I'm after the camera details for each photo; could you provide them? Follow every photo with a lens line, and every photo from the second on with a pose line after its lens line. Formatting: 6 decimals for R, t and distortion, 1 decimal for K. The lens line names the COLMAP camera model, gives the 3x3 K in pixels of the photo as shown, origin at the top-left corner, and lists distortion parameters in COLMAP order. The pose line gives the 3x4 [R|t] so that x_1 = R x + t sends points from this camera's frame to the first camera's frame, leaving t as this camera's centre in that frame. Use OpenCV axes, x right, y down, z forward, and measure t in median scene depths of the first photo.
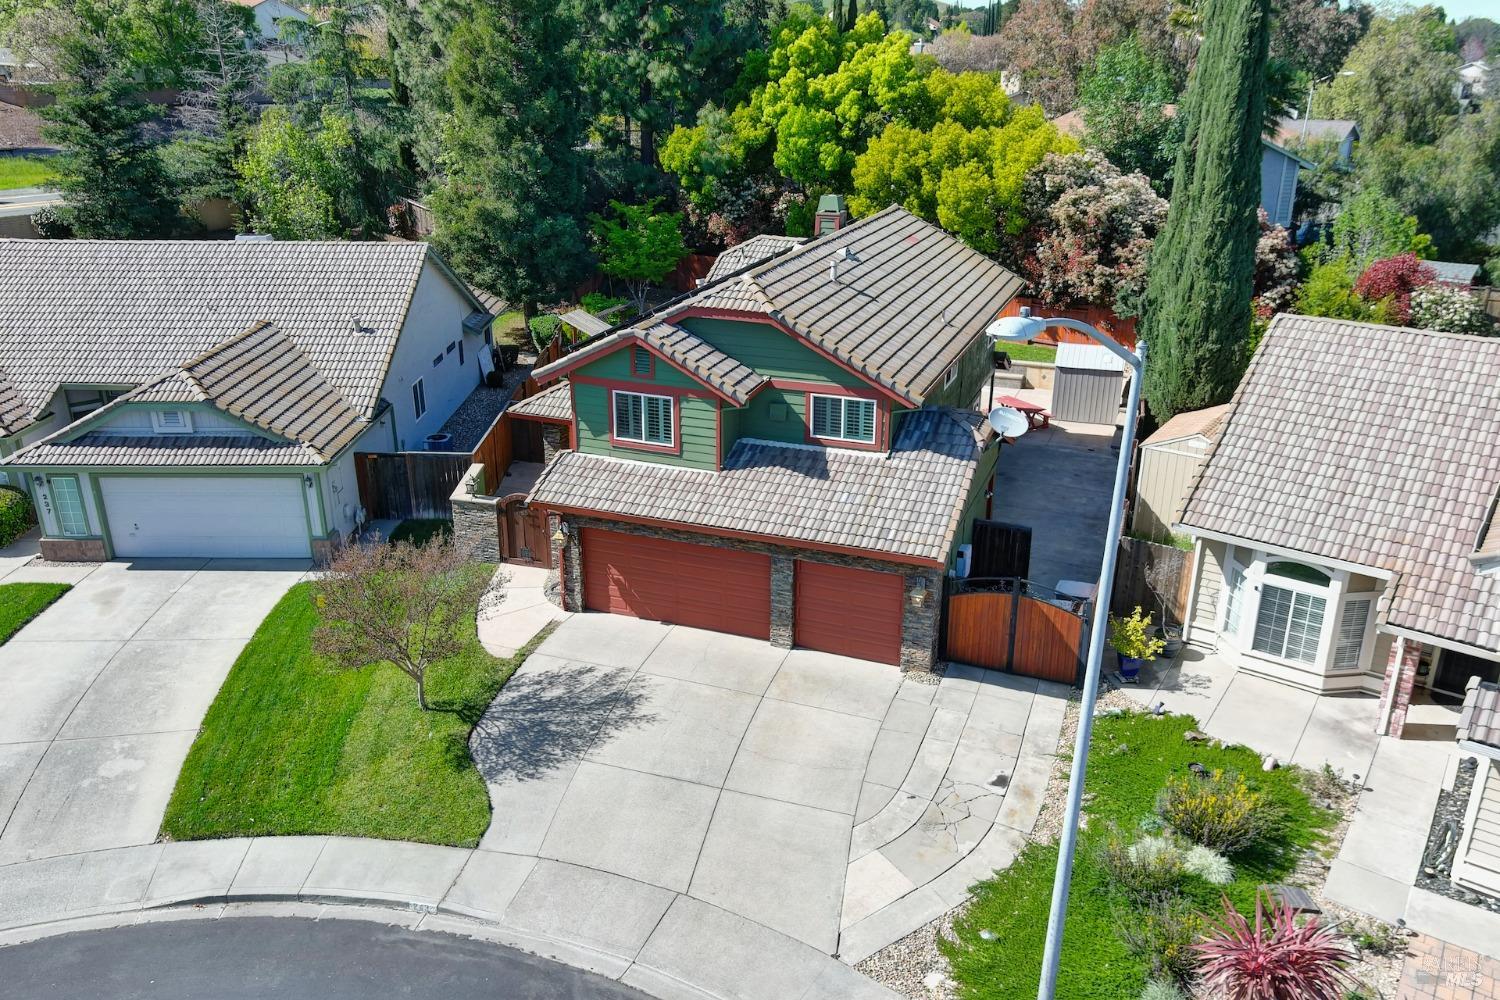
lens RADIAL K [[1156.5, 0, 750.0], [0, 1156.5, 500.0], [0, 0, 1]] dist [0.032854, -0.021185]
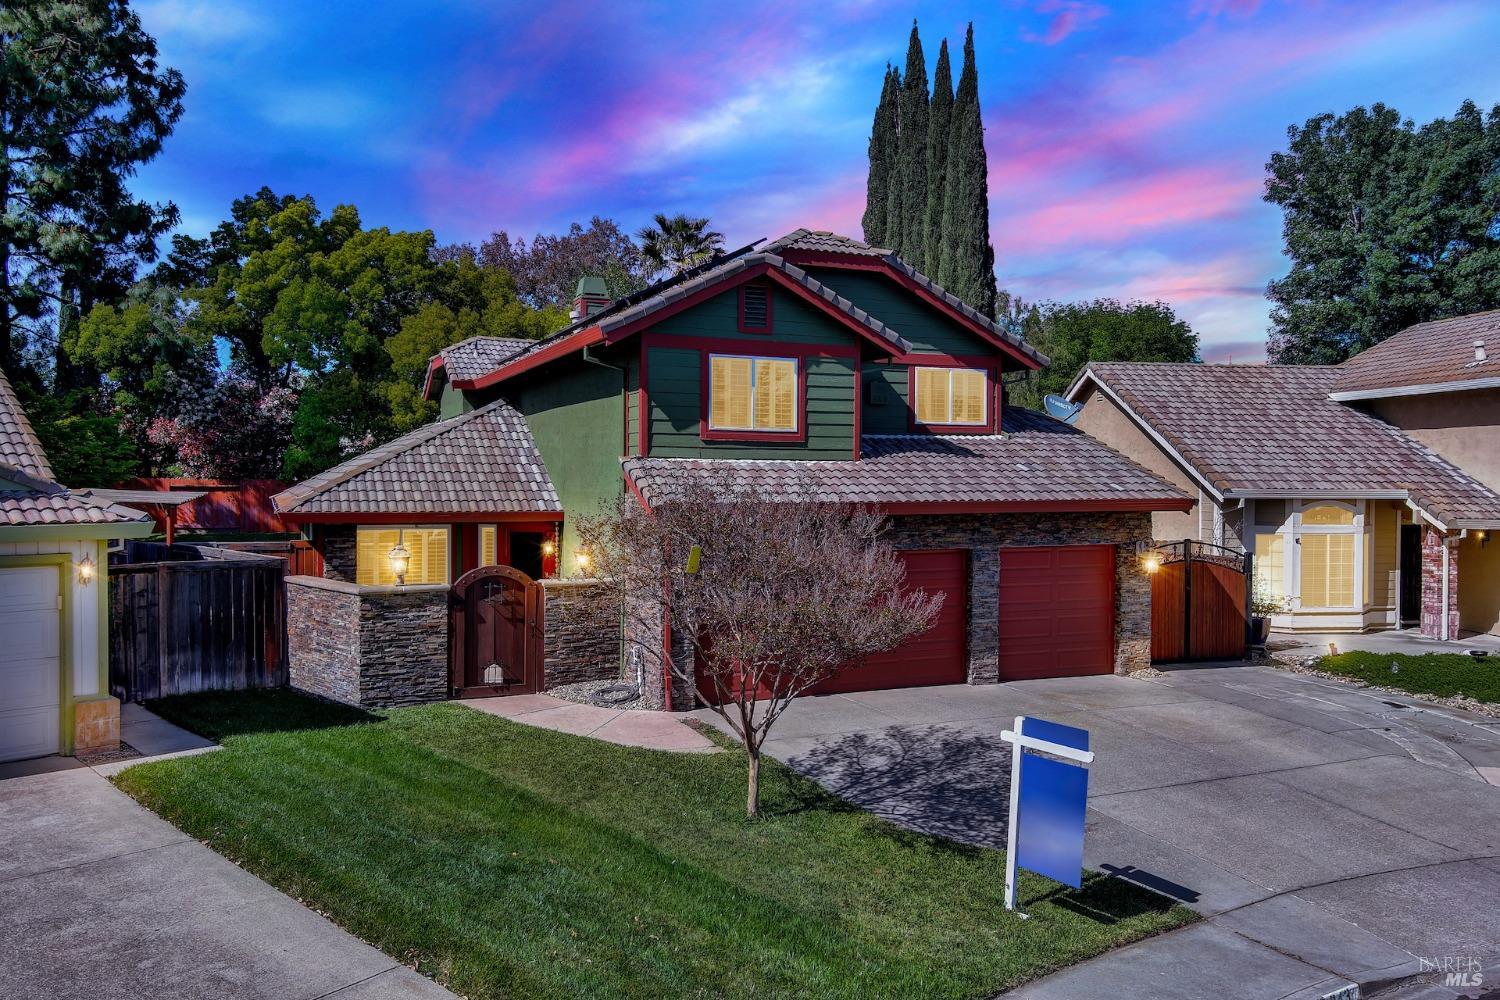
lens RADIAL K [[1156.5, 0, 750.0], [0, 1156.5, 500.0], [0, 0, 1]] dist [0.032854, -0.021185]
pose [[0.719722, -0.013264, 0.694136, -0.559799], [0.247938, 0.938797, -0.239138, 0.150016], [-0.648481, 0.344215, 0.678961, 0.537902]]
